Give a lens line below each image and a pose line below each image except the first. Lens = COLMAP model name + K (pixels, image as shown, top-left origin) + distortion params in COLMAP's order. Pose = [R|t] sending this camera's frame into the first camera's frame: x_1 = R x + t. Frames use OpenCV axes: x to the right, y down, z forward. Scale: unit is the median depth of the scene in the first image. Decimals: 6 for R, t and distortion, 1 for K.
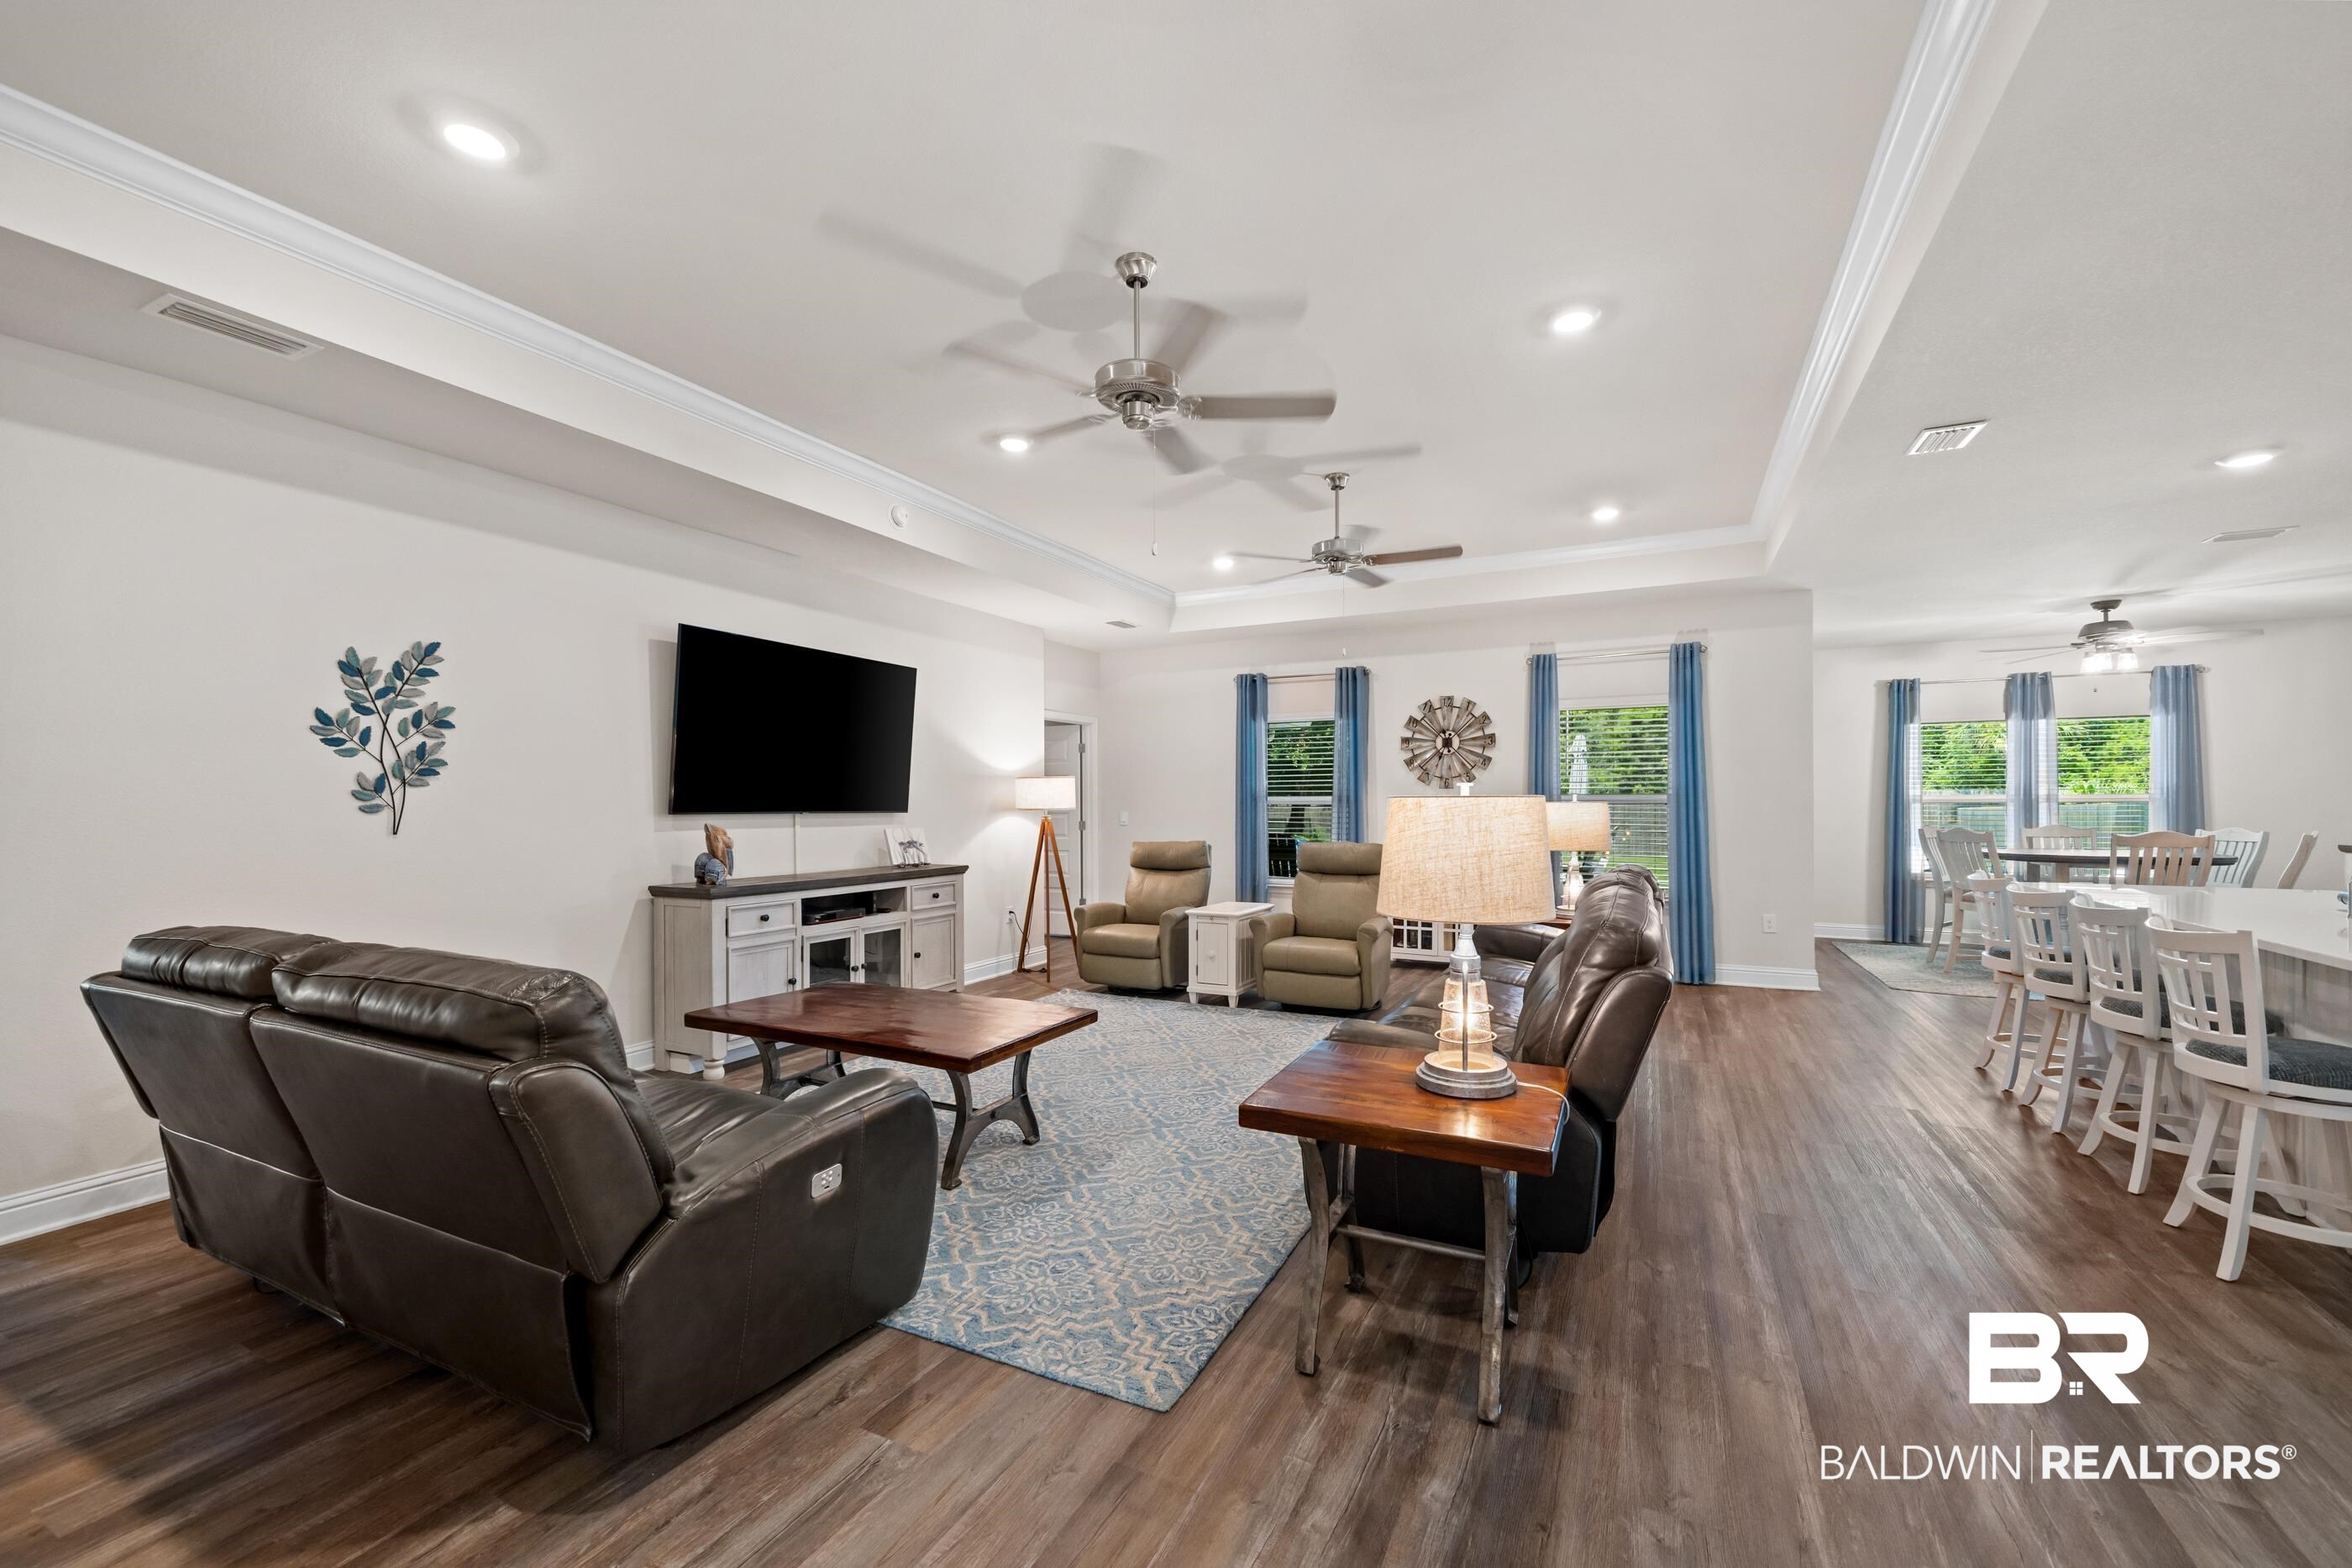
lens RADIAL K [[940.9, 0, 1195.7], [0, 940.9, 785.7], [0, 0, 1]] dist [-0.003907, 0.000597]
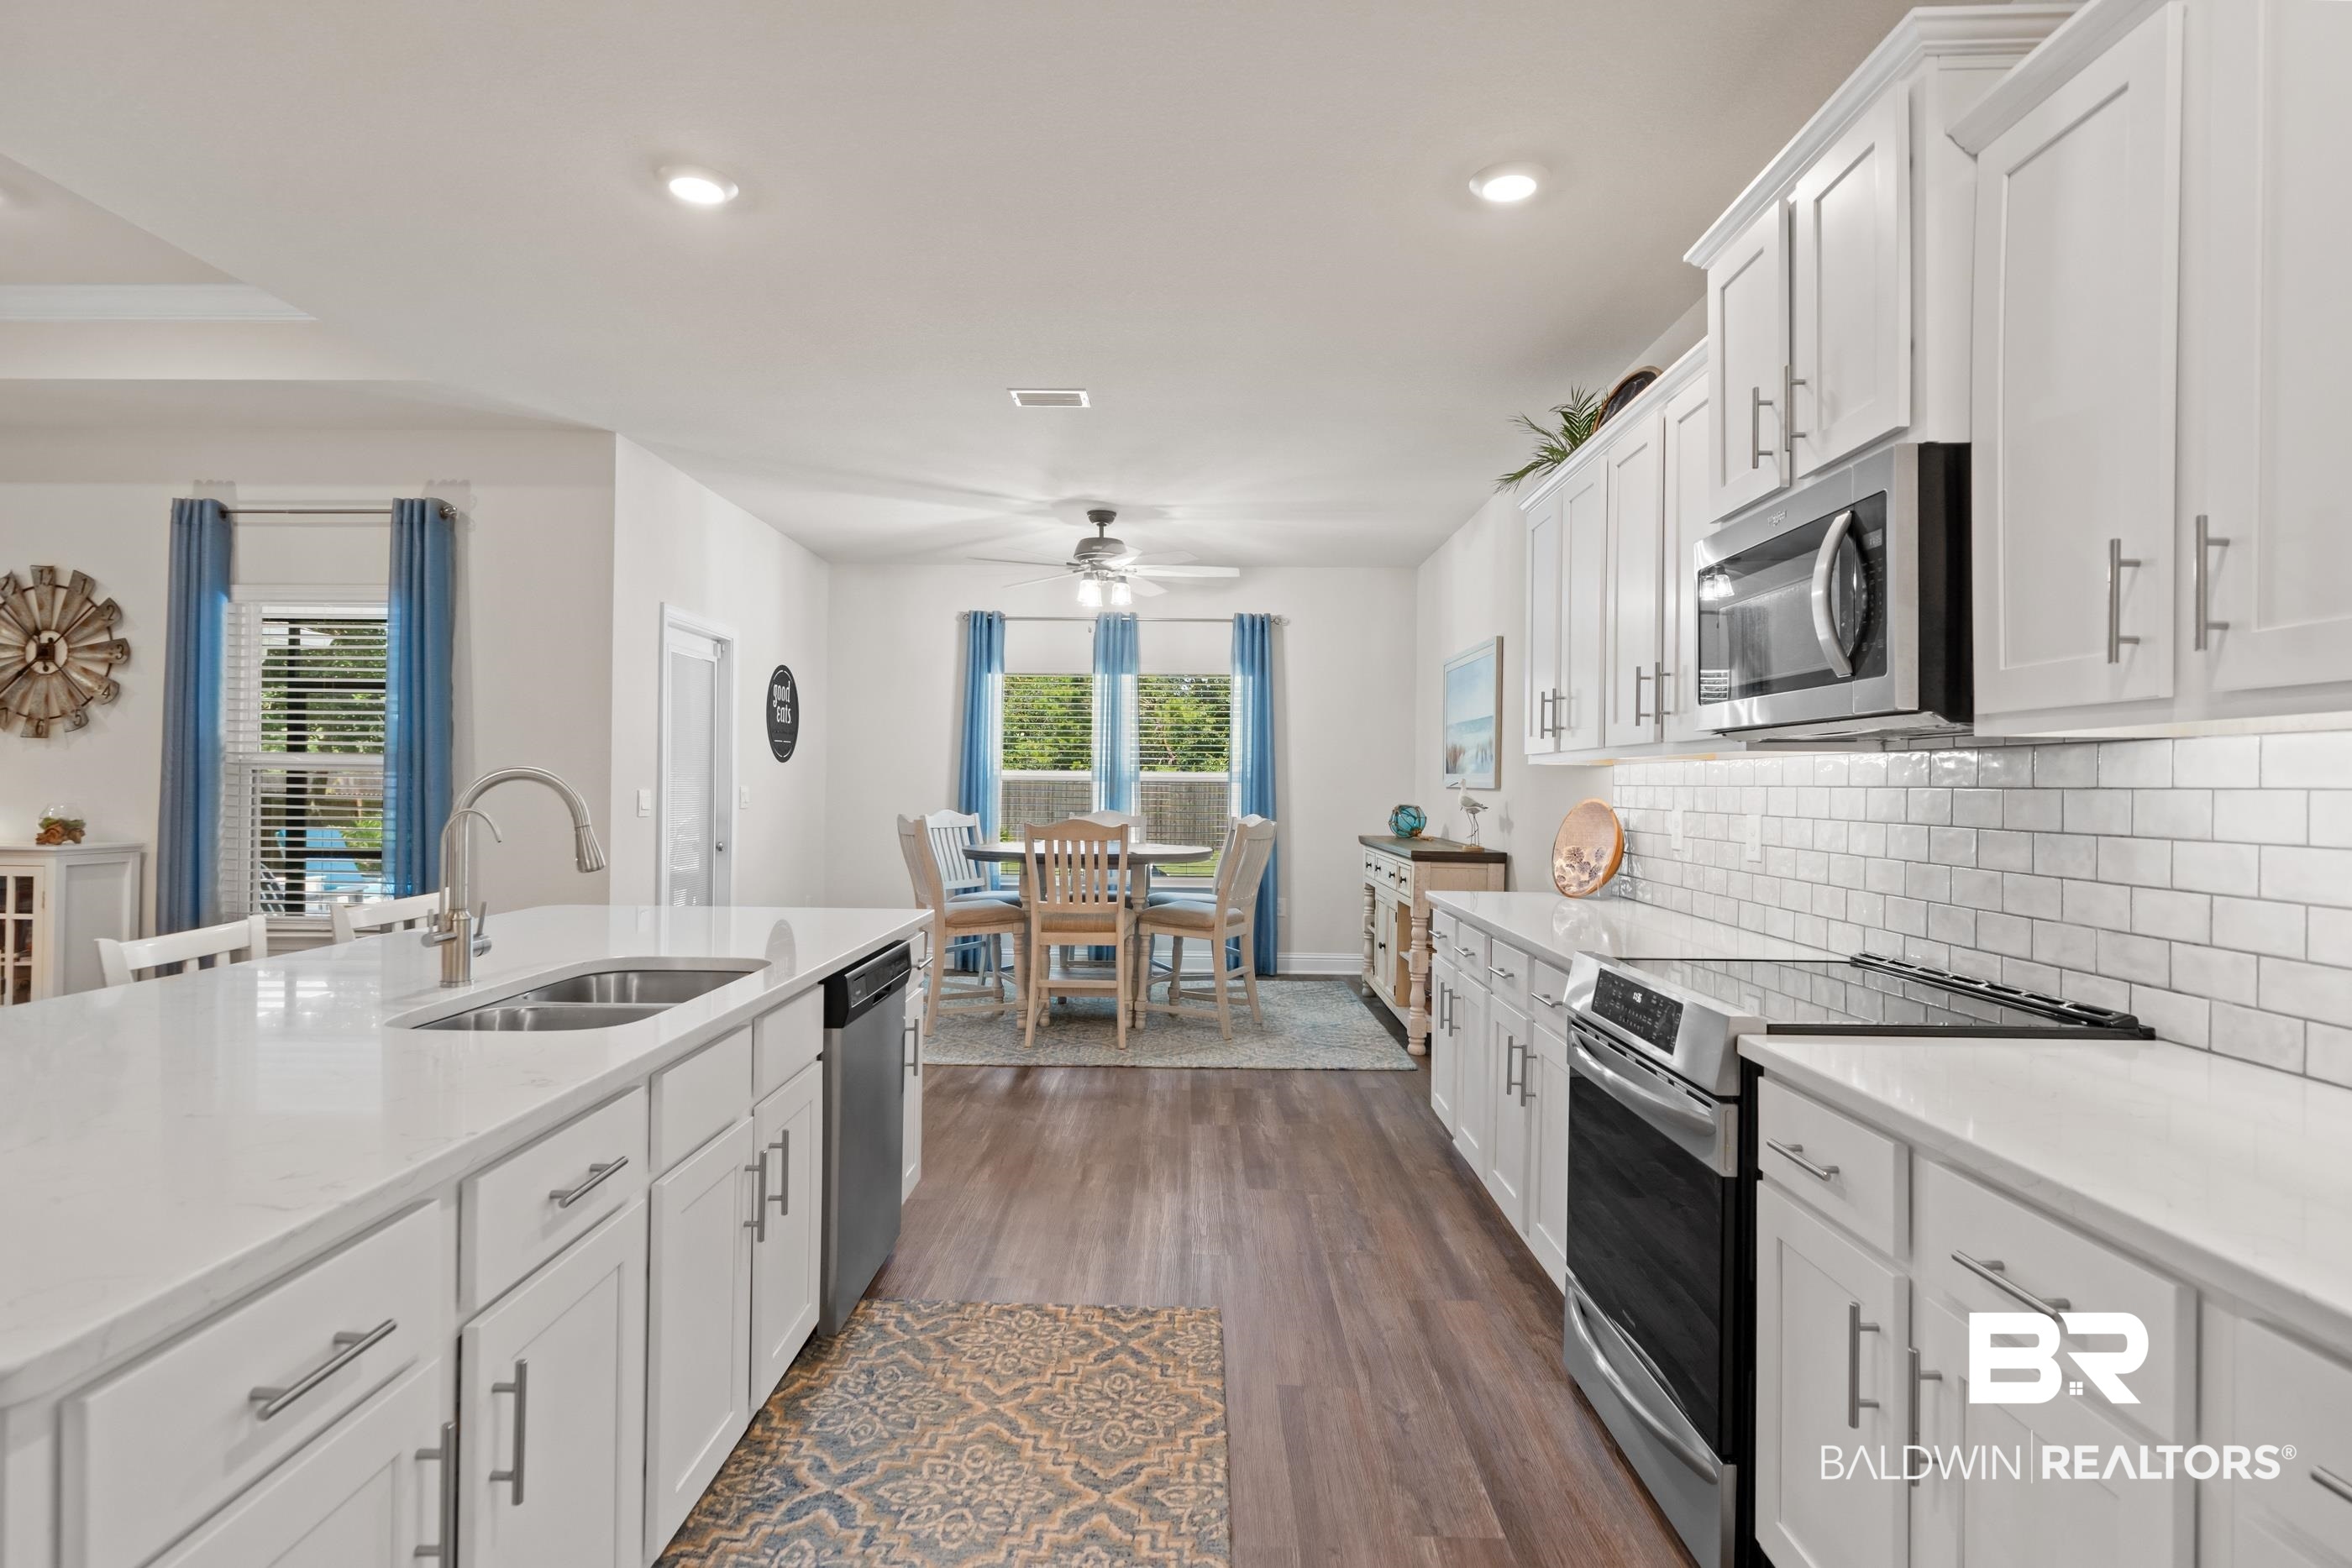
lens RADIAL K [[1171.1, 0, 1182.6], [0, 1171.1, 749.7], [0, 0, 1]] dist [-0.001017, 0.000828]
pose [[0.903308, 0.026752, 0.428157, 1.114504], [-0.022197, 0.999631, -0.015629, 0.011942], [-0.428418, 0.004614, 0.903569, 0.223555]]
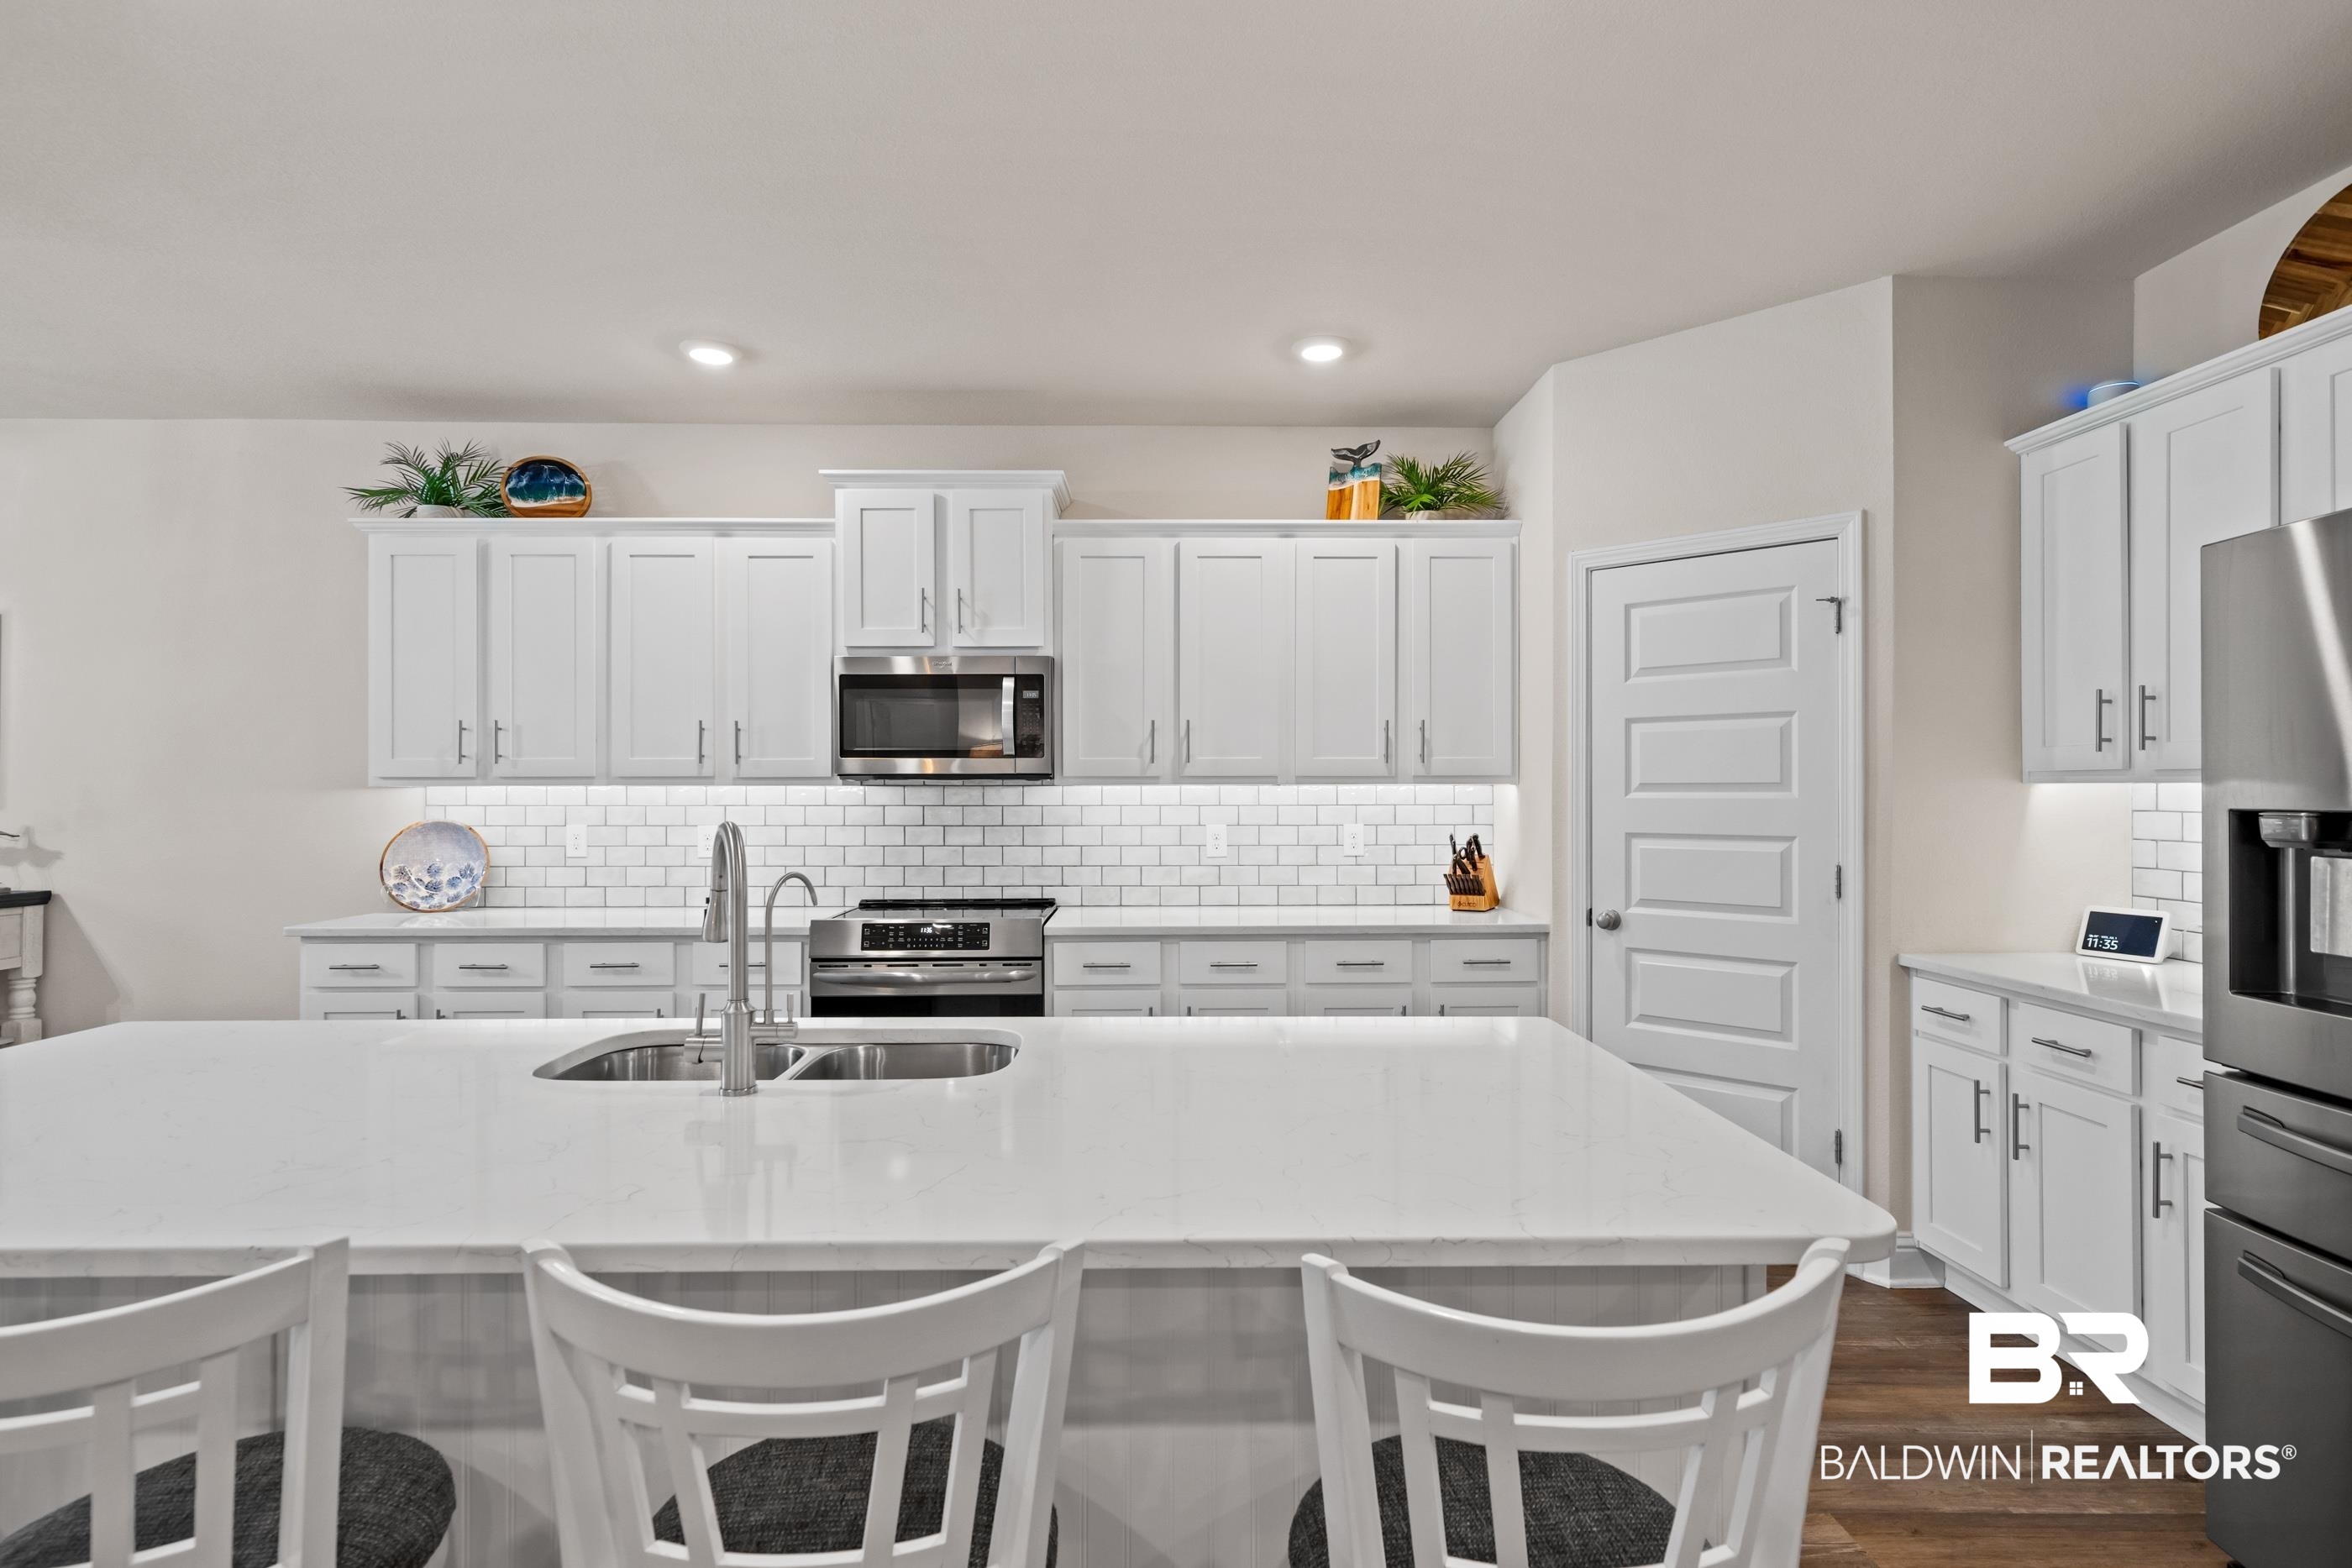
lens RADIAL K [[1171.1, 0, 1178.1], [0, 1171.1, 787.4], [0, 0, 1]] dist [-0.001017, 0.000828]
pose [[-0.454275, 0.006531, 0.890838, 0.573835], [-0.012784, 0.999822, -0.013850, 0.008039], [-0.890770, -0.017680, -0.454111, 0.908792]]
